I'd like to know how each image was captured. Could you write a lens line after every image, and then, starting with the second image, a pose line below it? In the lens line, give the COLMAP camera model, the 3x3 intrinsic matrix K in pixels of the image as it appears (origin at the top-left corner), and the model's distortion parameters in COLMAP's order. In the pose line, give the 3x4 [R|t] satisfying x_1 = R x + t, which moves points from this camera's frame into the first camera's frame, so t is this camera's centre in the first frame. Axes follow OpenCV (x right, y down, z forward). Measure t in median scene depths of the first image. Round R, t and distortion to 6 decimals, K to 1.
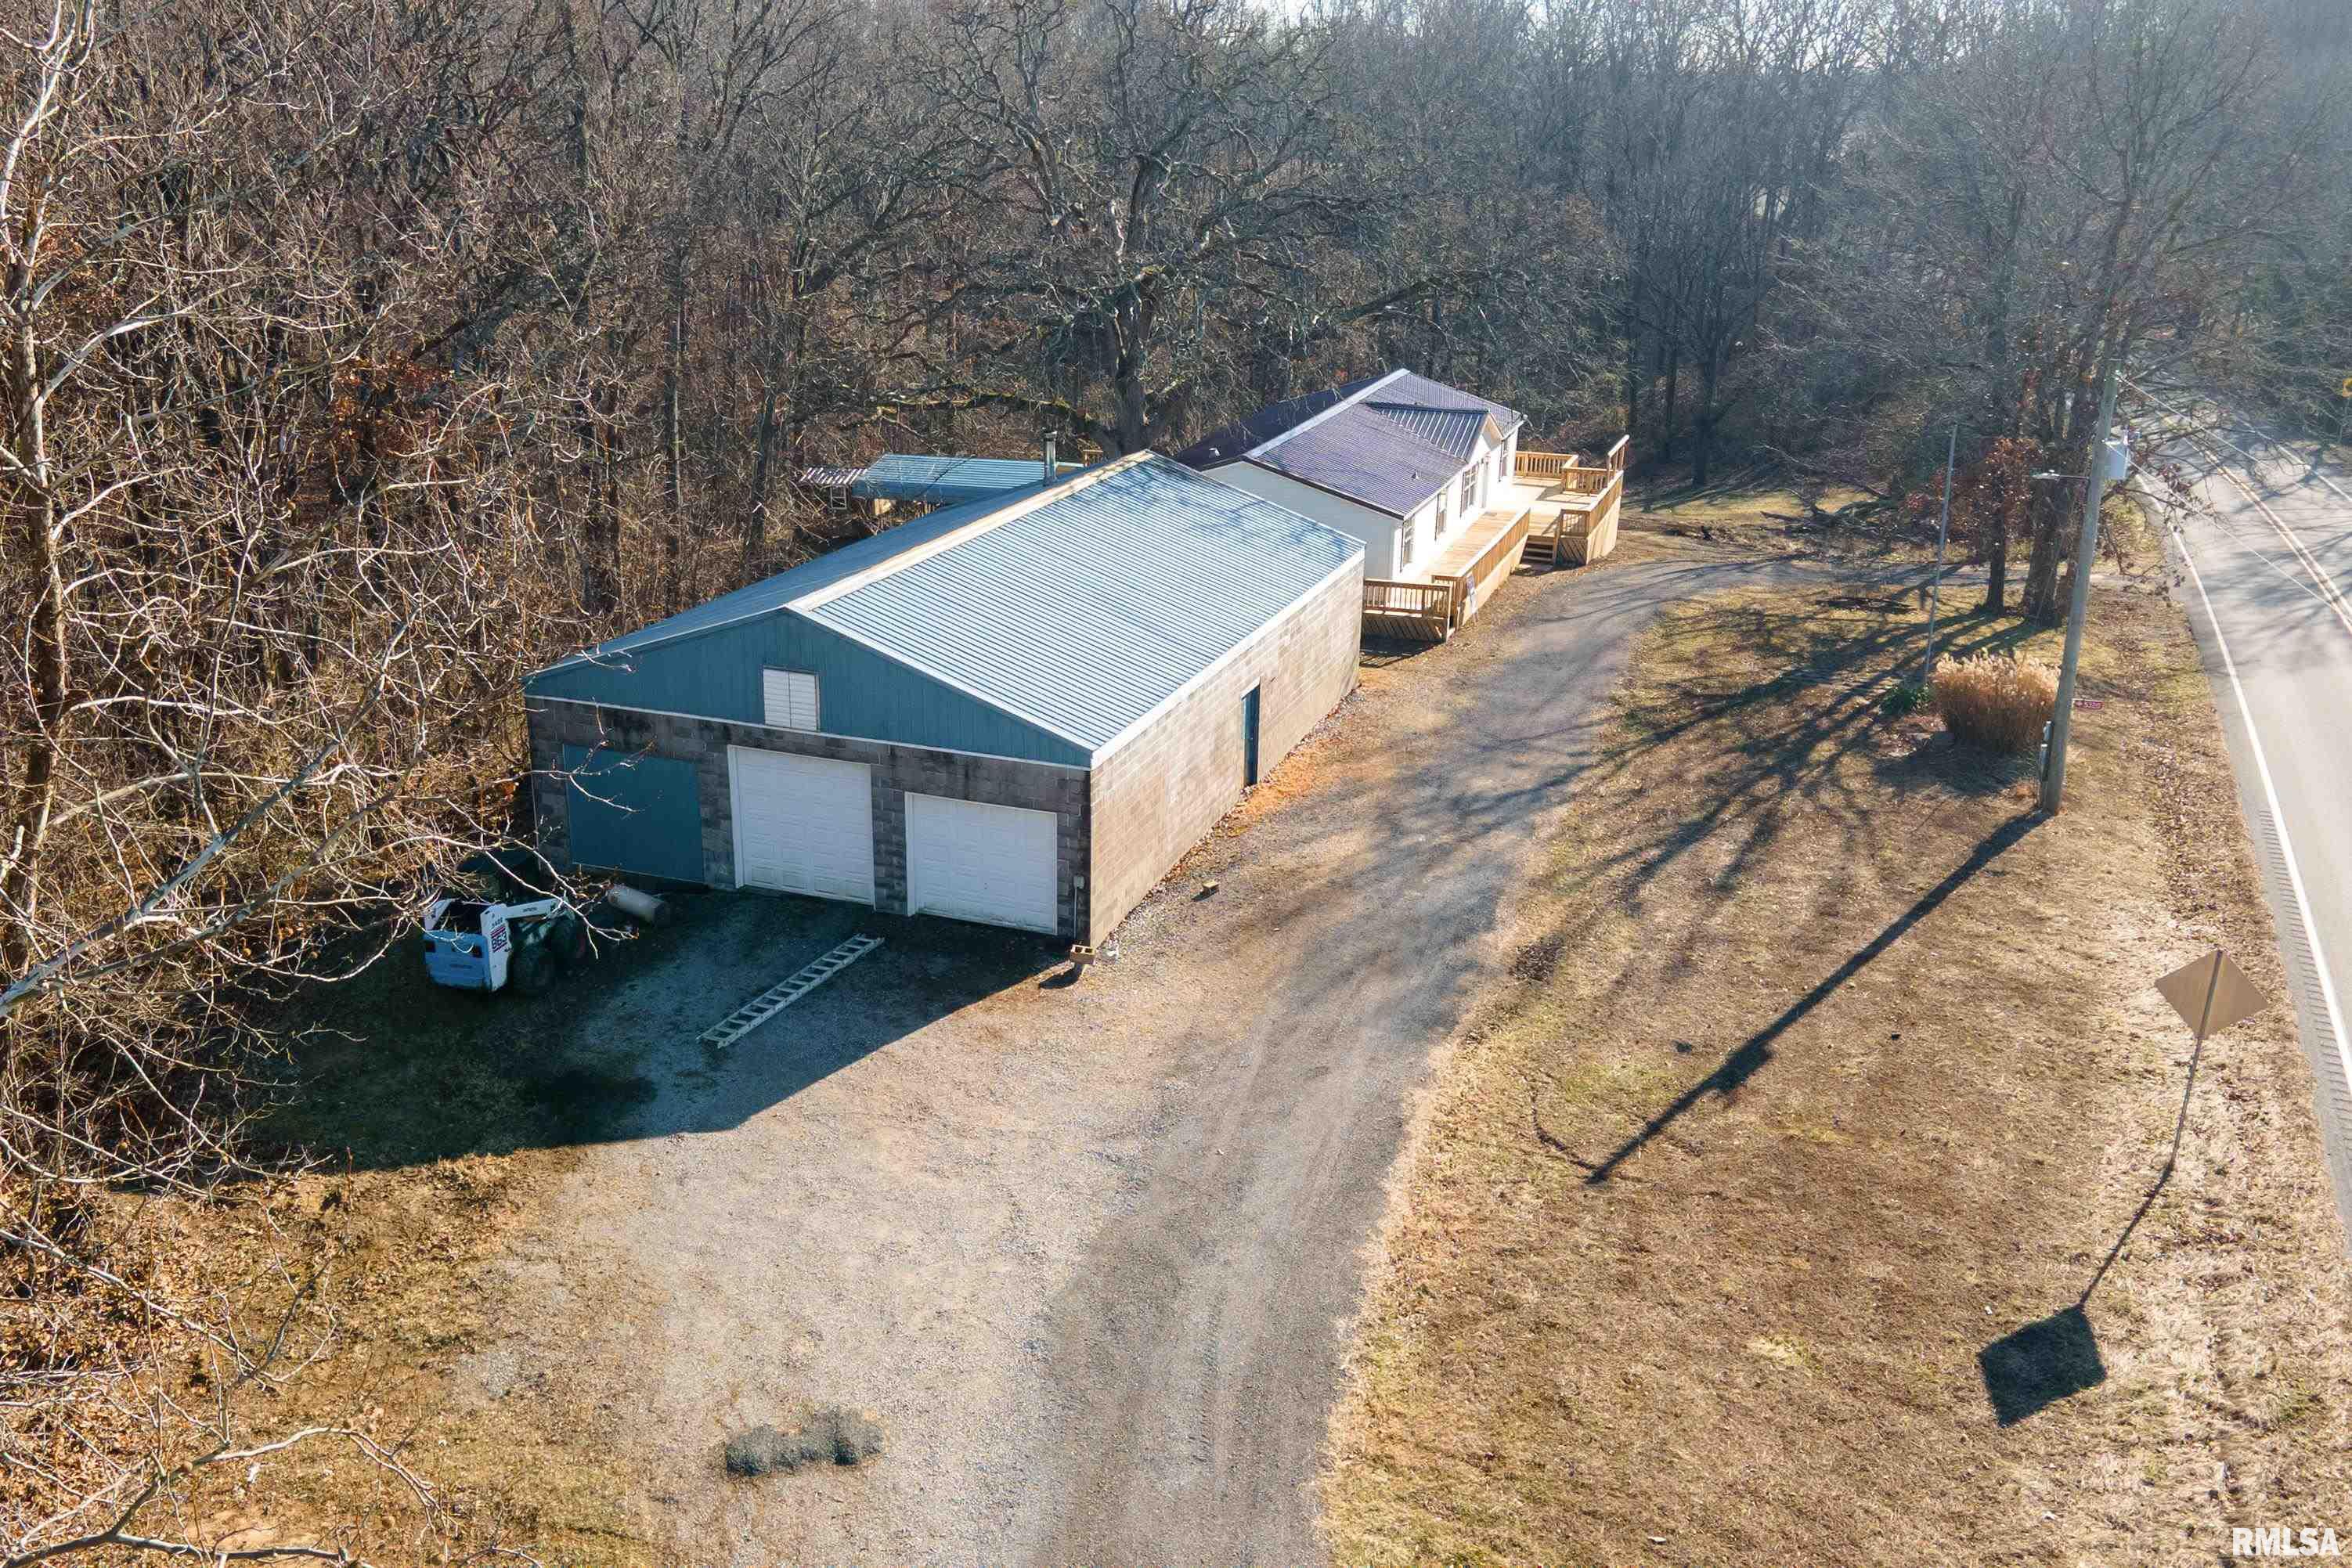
lens RADIAL K [[2034.9, 0, 1186.5], [0, 2034.9, 780.9], [0, 0, 1]] dist [0.002296, 0.087550]
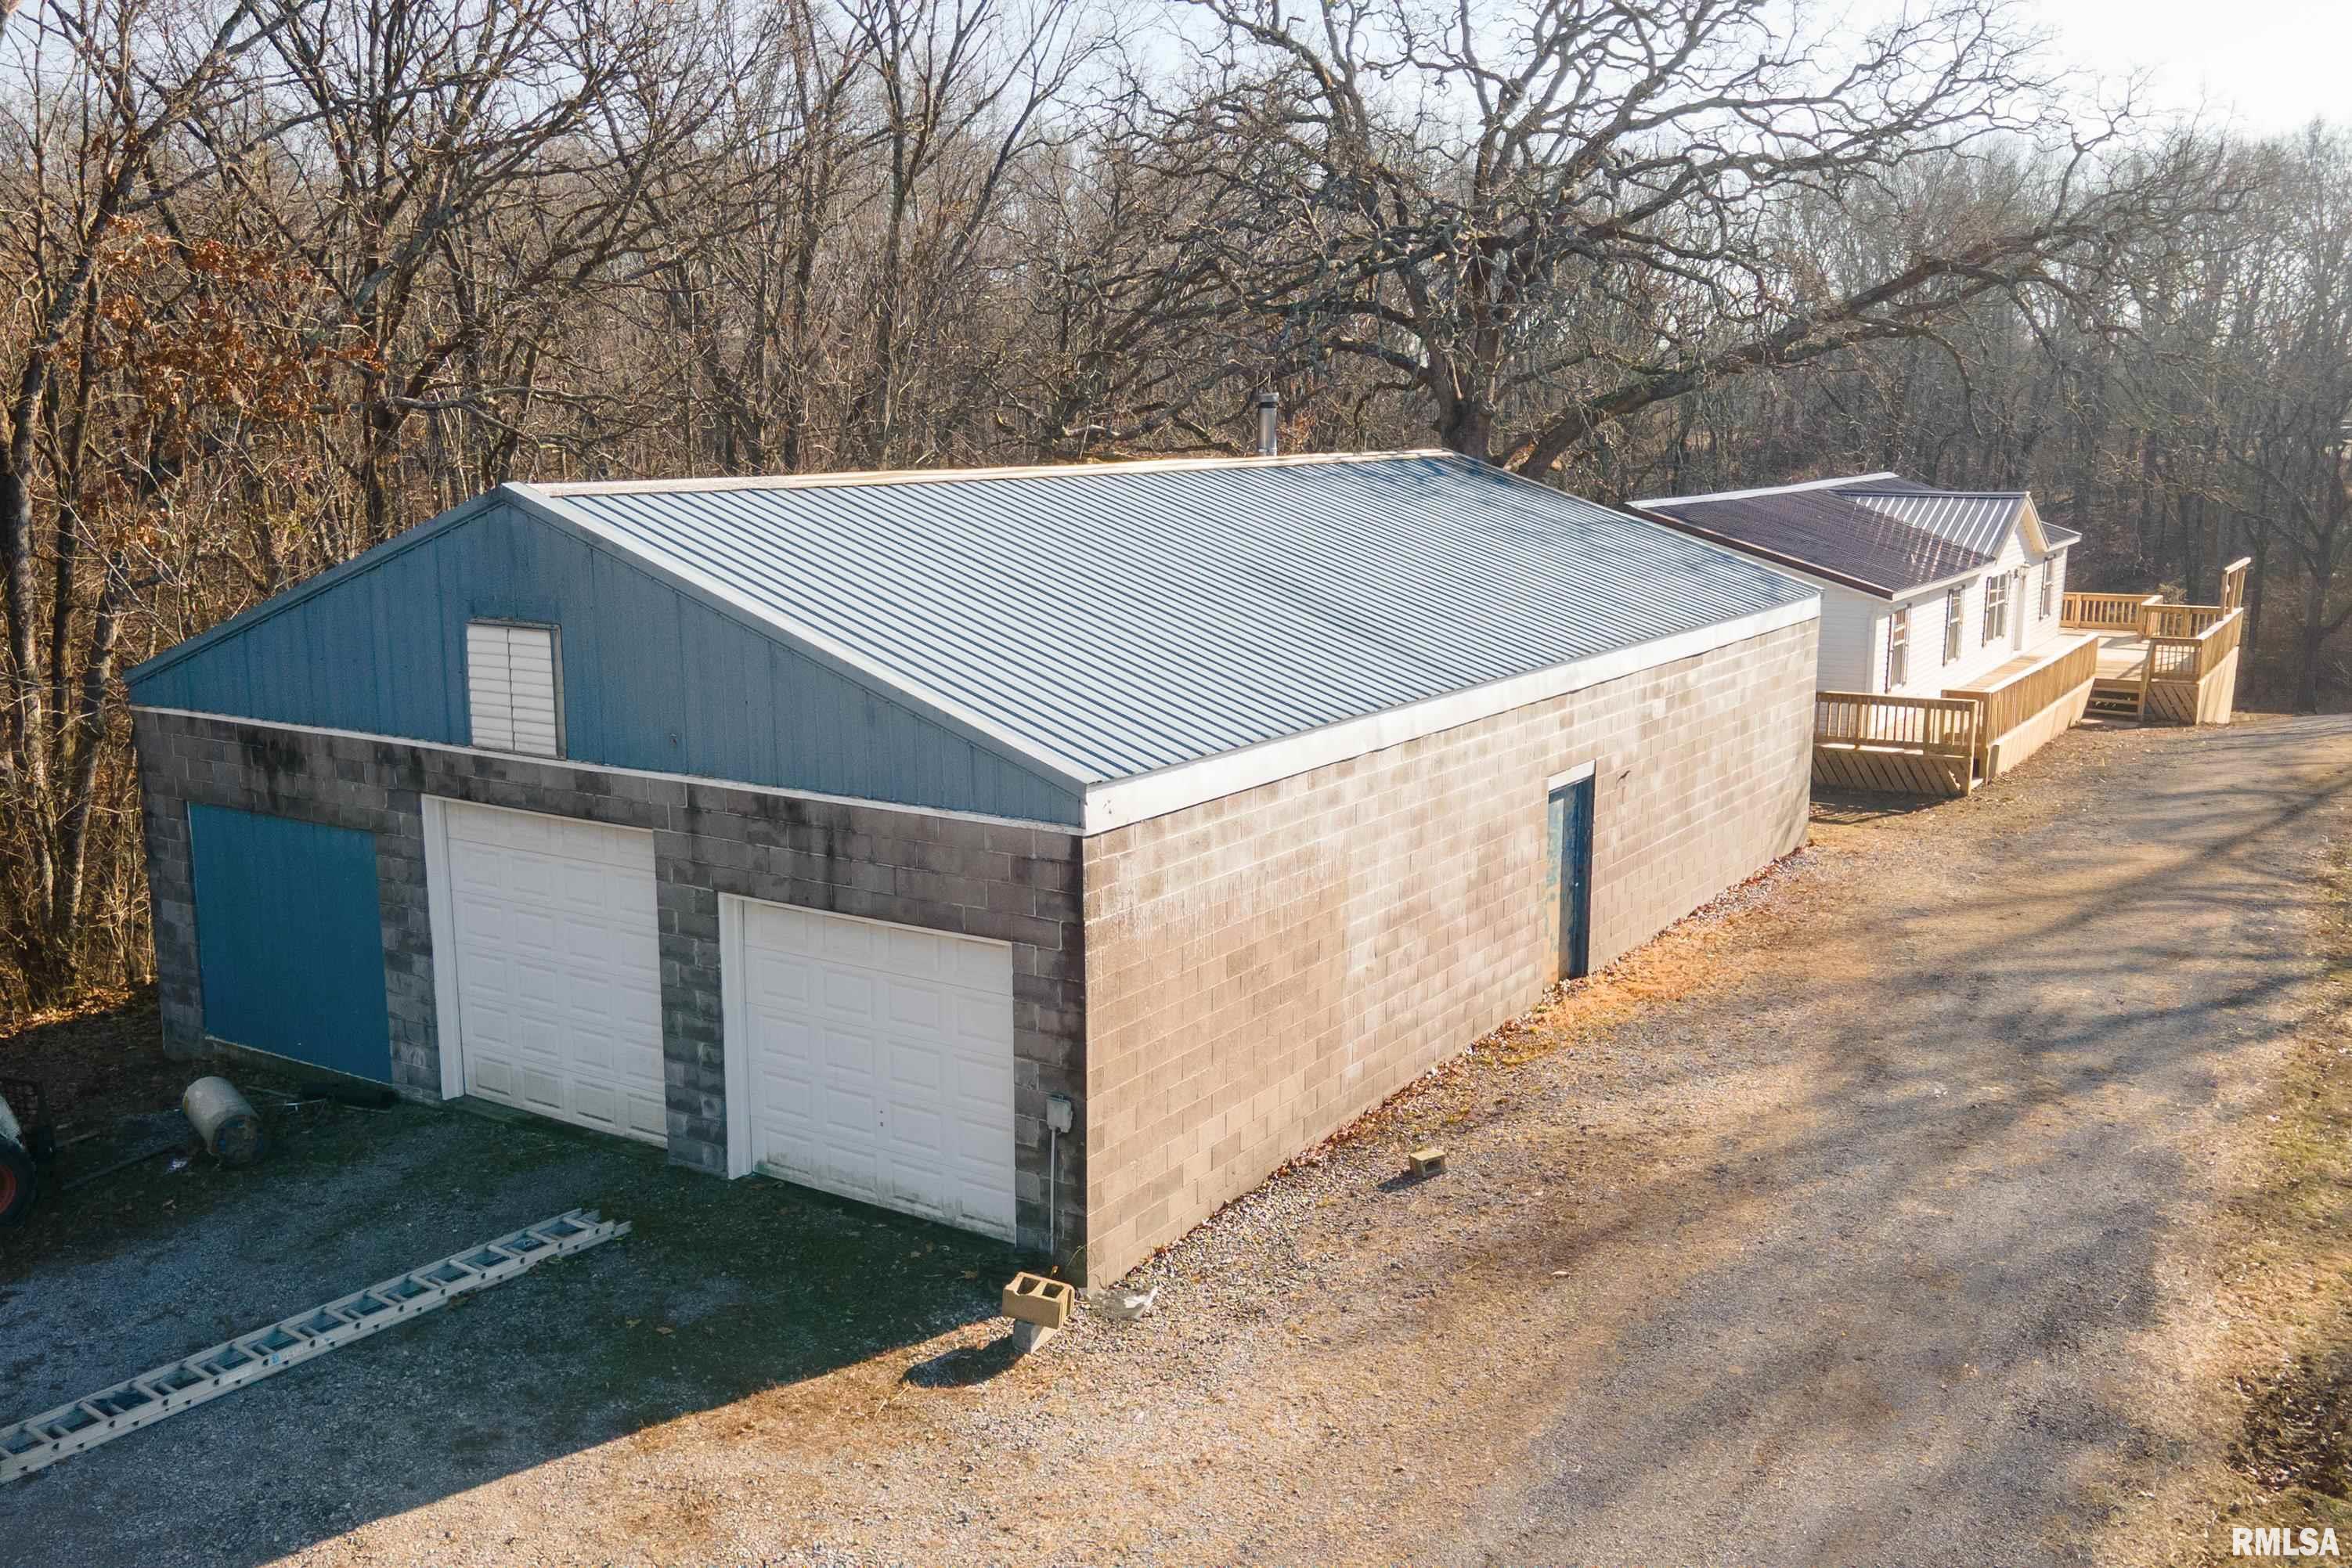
lens RADIAL K [[2034.9, 0, 1186.5], [0, 2034.9, 780.9], [0, 0, 1]] dist [0.002296, 0.087550]
pose [[0.974264, 0.021962, -0.224339, 0.059411], [-0.055758, 0.987794, -0.145444, 0.039100], [0.218407, 0.154209, 0.963596, 0.570921]]
